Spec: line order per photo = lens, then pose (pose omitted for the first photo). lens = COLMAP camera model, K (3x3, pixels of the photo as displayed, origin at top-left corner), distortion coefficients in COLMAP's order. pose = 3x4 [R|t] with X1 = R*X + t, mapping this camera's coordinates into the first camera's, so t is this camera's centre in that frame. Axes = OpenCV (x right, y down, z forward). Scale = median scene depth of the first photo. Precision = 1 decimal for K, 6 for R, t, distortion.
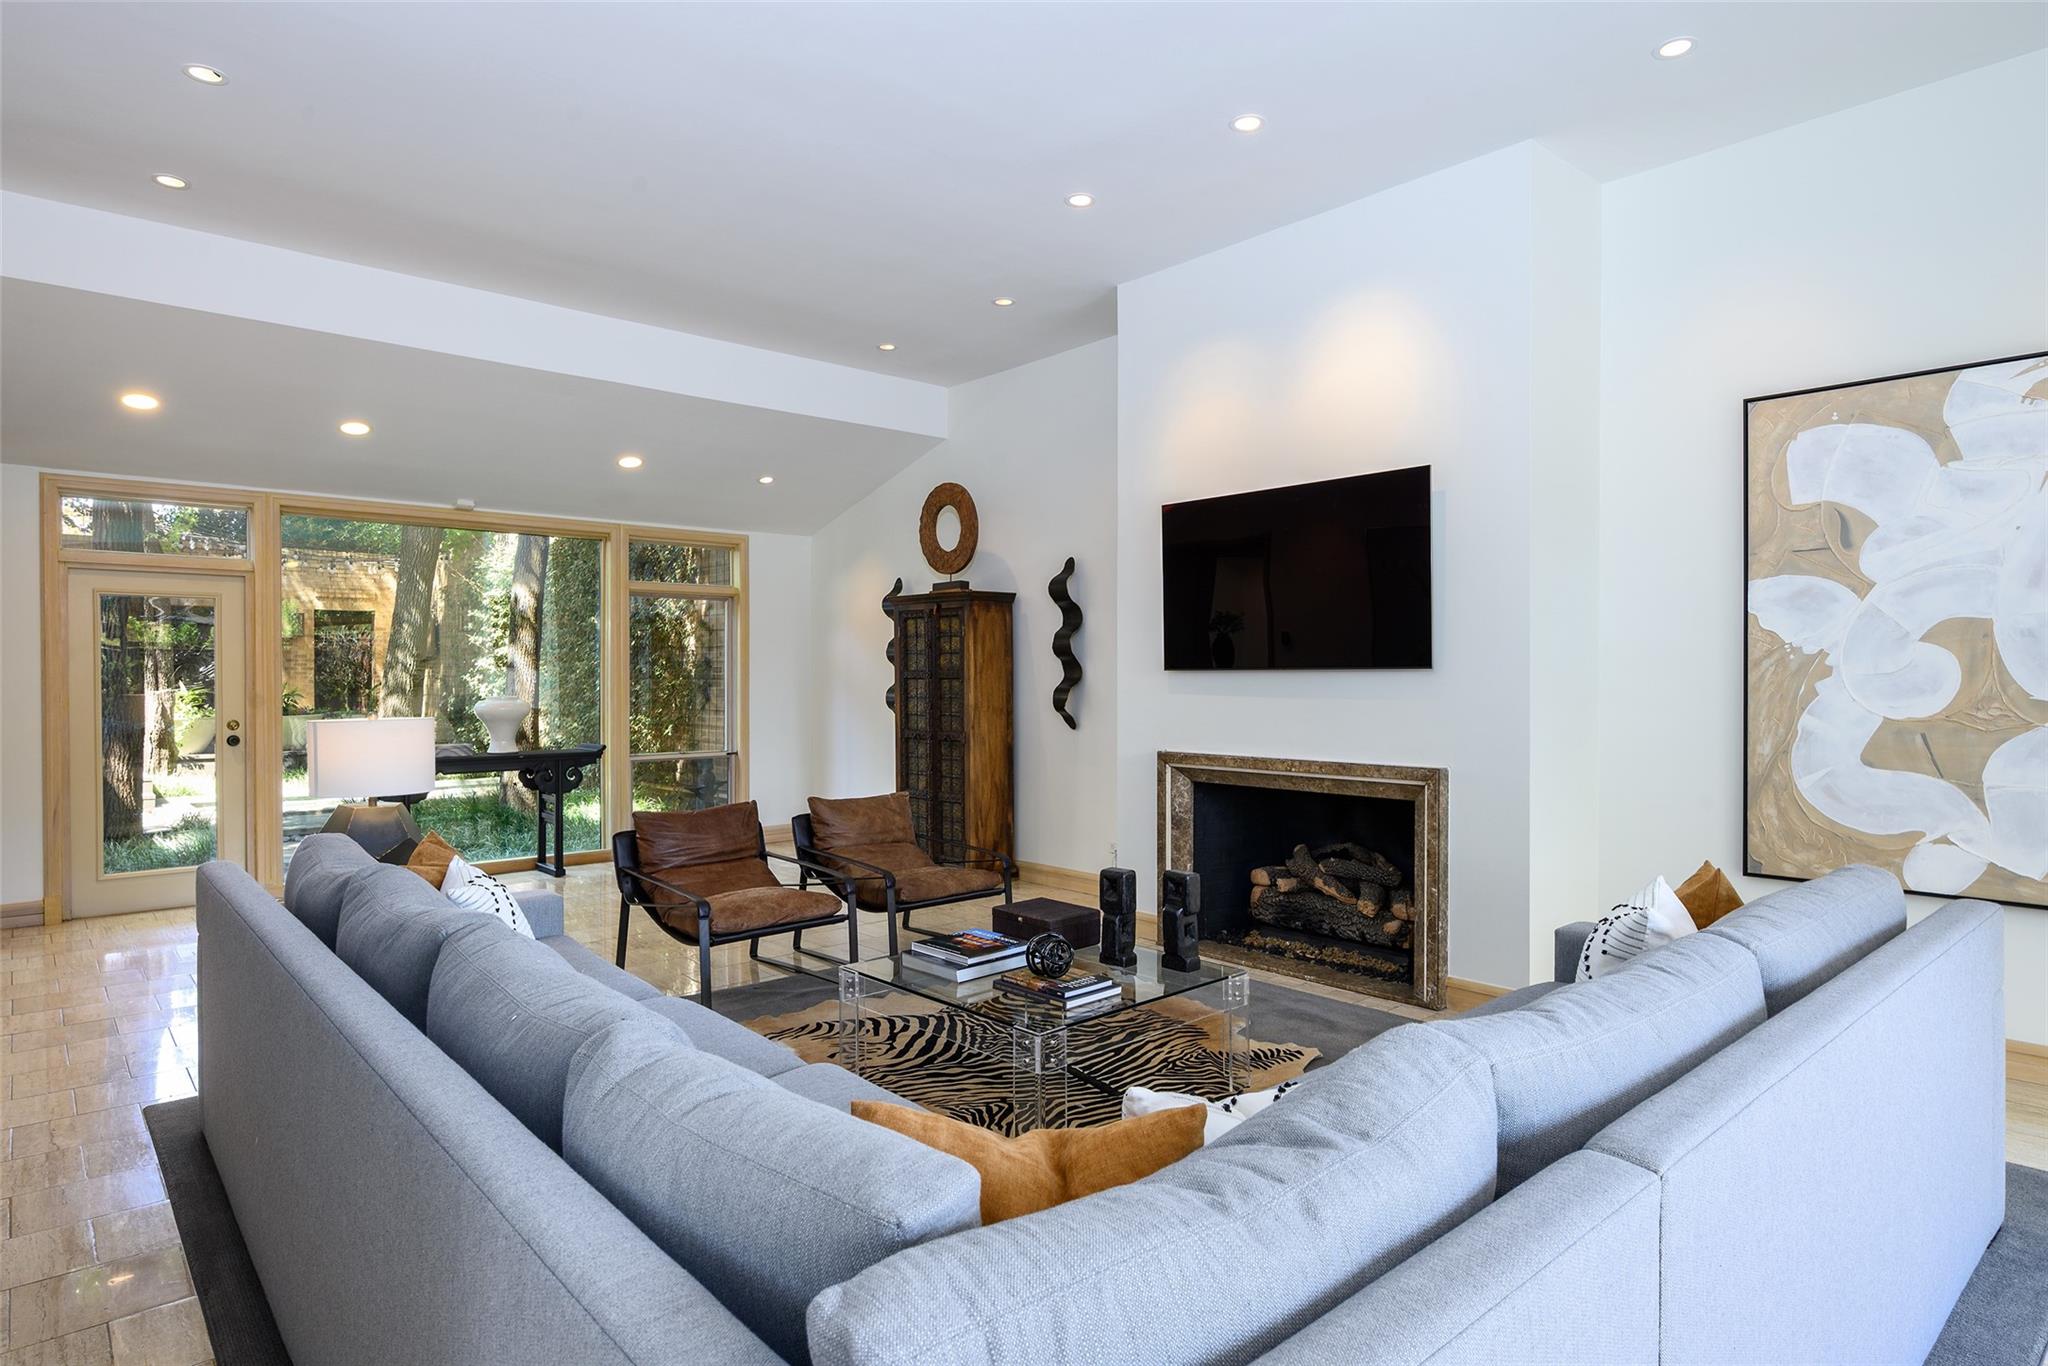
lens RADIAL K [[1148.6, 0, 1022.0], [0, 1148.6, 682.3], [0, 0, 1]] dist [-0.004722, -0.001303]
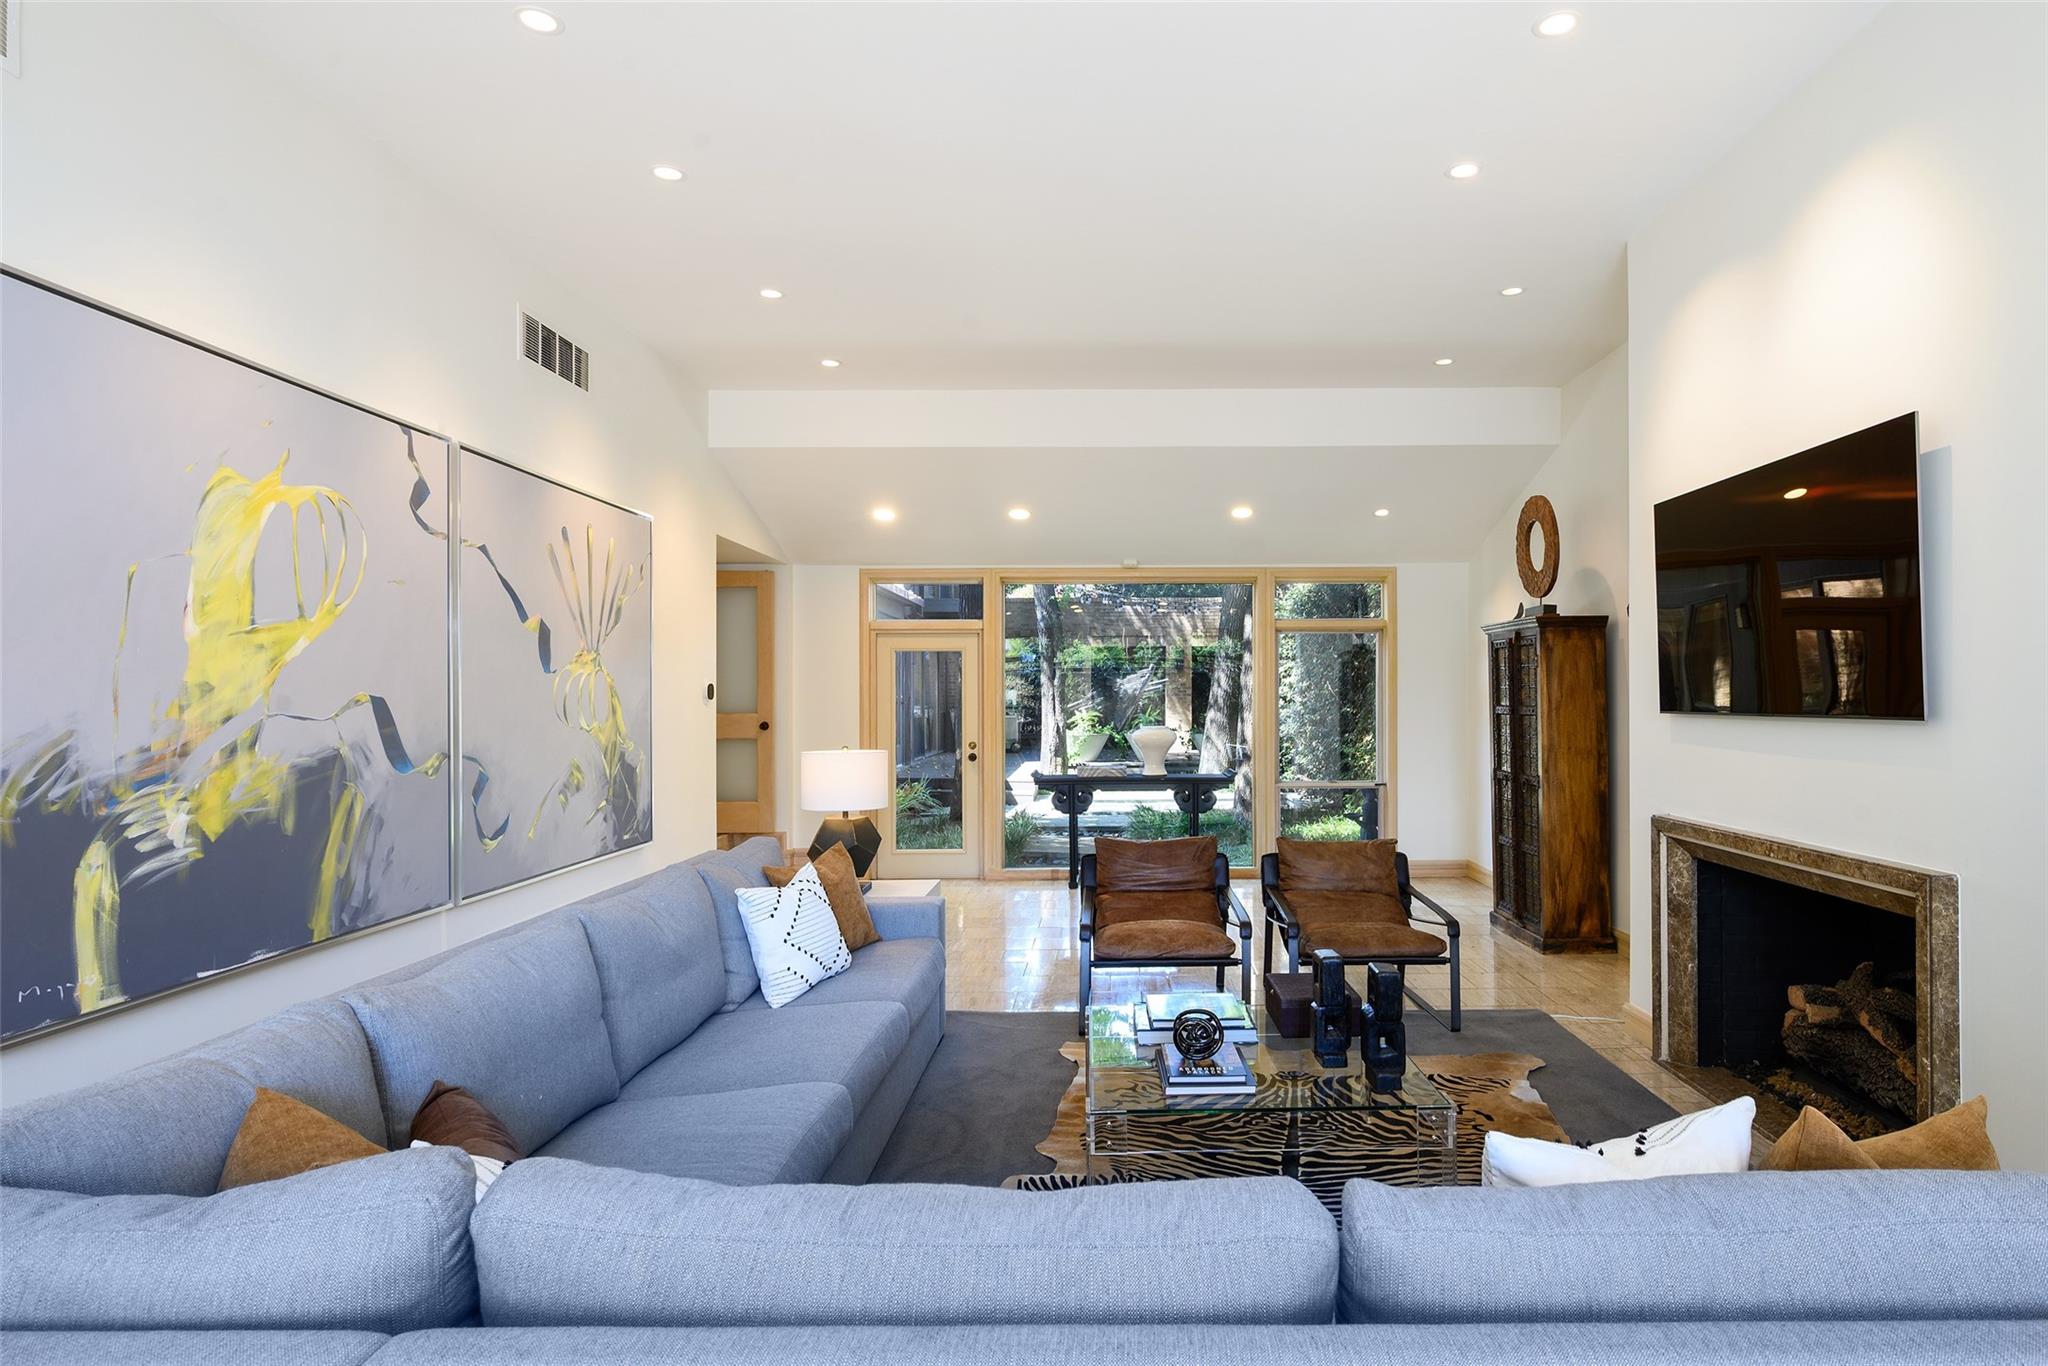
lens RADIAL K [[1094.9, 0, 1038.4], [0, 1094.9, 689.6], [0, 0, 1]] dist [-0.003956, -0.000894]
pose [[0.743895, -0.007215, -0.668258, 0.310241], [-0.001588, 0.999920, -0.012564, -0.016530], [0.668295, 0.010408, 0.743824, 0.155786]]
